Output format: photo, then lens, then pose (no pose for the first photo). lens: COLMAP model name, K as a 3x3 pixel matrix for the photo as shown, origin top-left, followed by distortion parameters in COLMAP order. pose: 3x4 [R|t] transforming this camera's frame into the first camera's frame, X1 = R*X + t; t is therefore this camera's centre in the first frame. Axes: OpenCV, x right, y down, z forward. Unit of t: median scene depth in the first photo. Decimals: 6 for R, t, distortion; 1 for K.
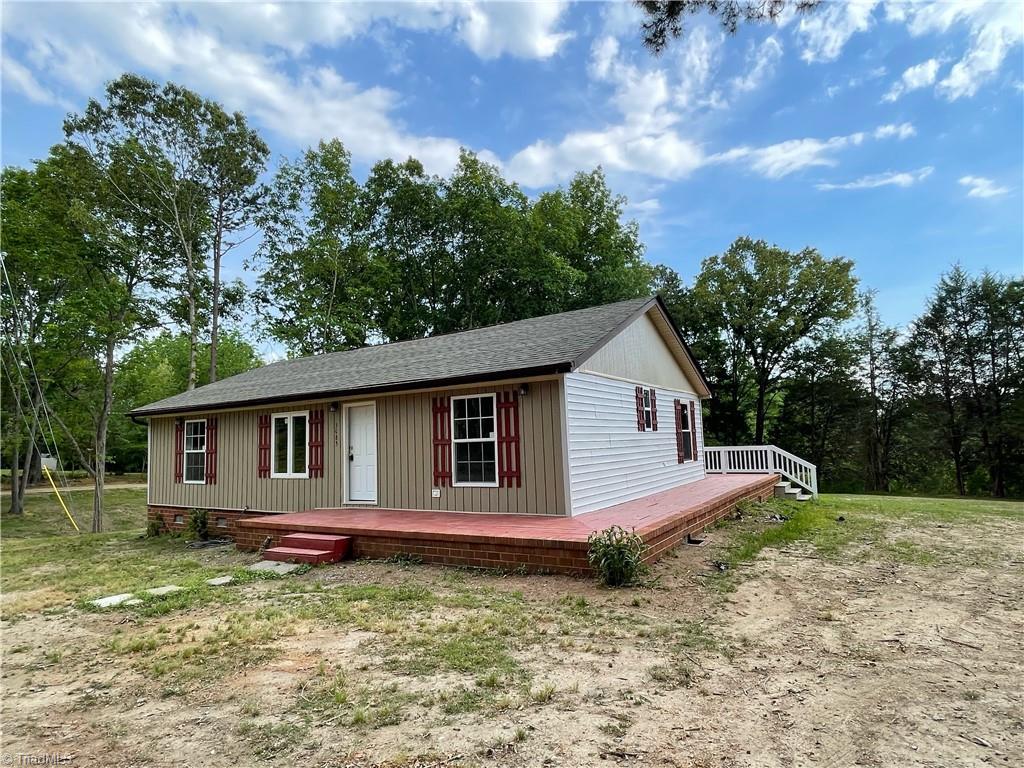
lens RADIAL K [[574.3, 0, 512.0], [0, 574.3, 384.0], [0, 0, 1]] dist [-0.004310, -0.000134]
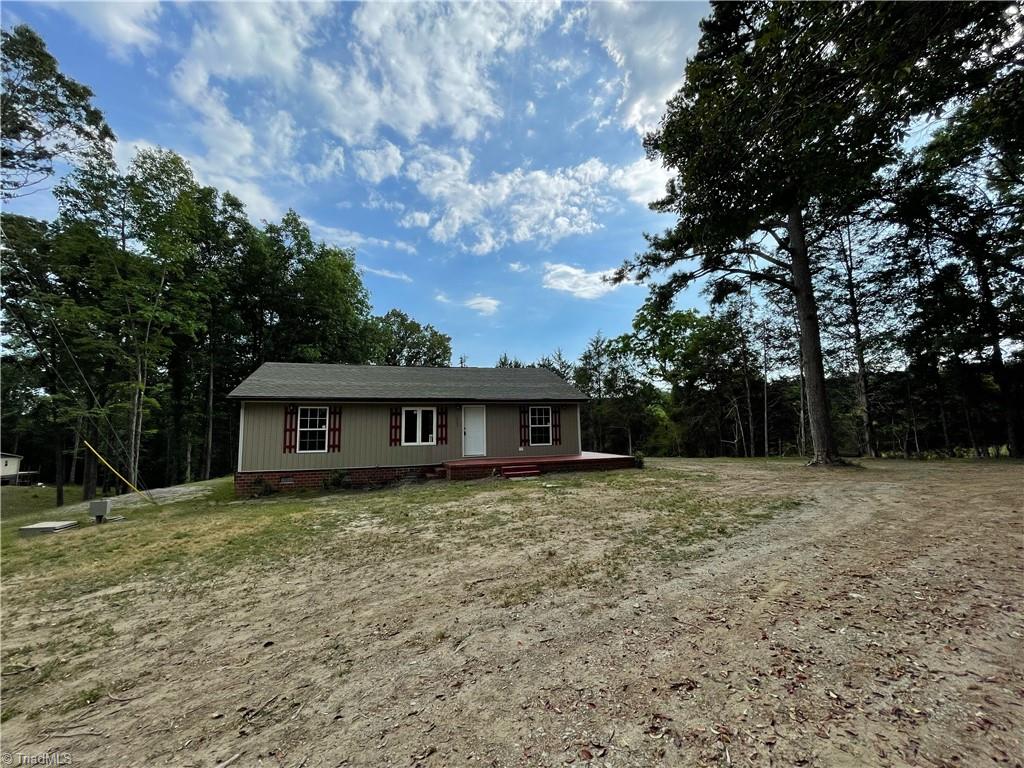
lens RADIAL K [[412.2, 0, 512.0], [0, 412.2, 384.0], [0, 0, 1]] dist [0.000371, 0.000174]
pose [[0.663213, 0.108860, 0.740471, -1.162569], [-0.081656, 0.993984, -0.072994, 0.048138], [-0.743963, -0.012053, 0.668112, -0.042050]]
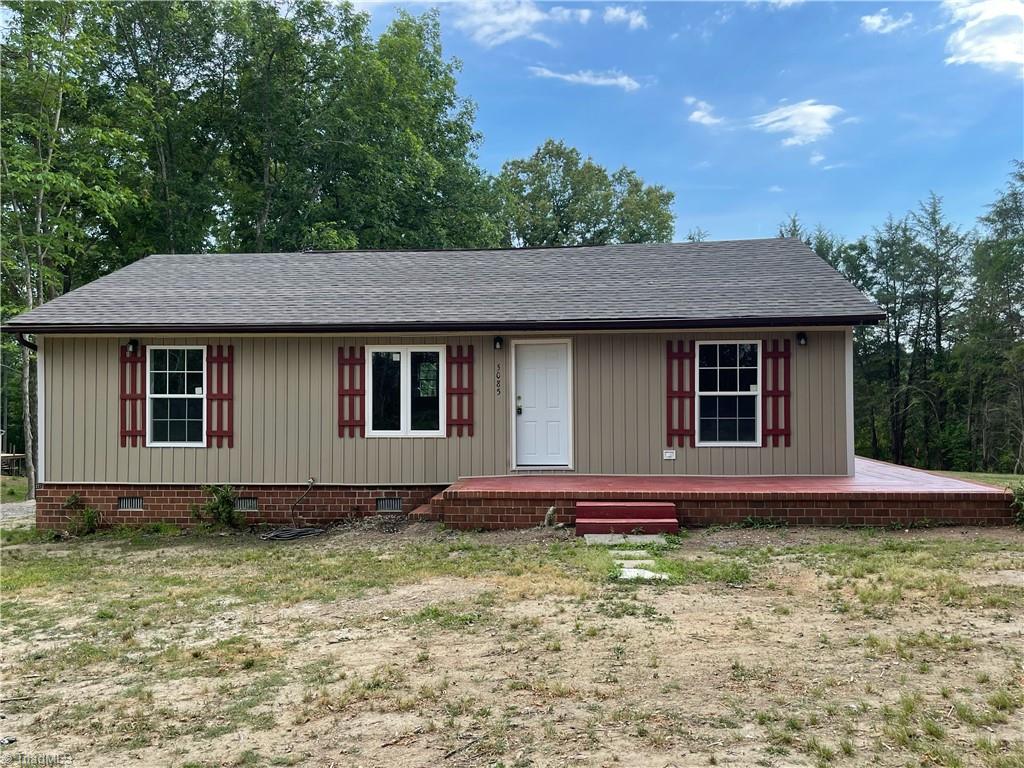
lens RADIAL K [[845.6, 0, 512.0], [0, 845.6, 384.0], [0, 0, 1]] dist [0.026245, -0.006683]
pose [[0.895696, 0.040834, 0.442789, -0.749769], [-0.072939, 0.995779, 0.055714, 0.029825], [-0.438645, -0.082199, 0.894893, 0.003281]]
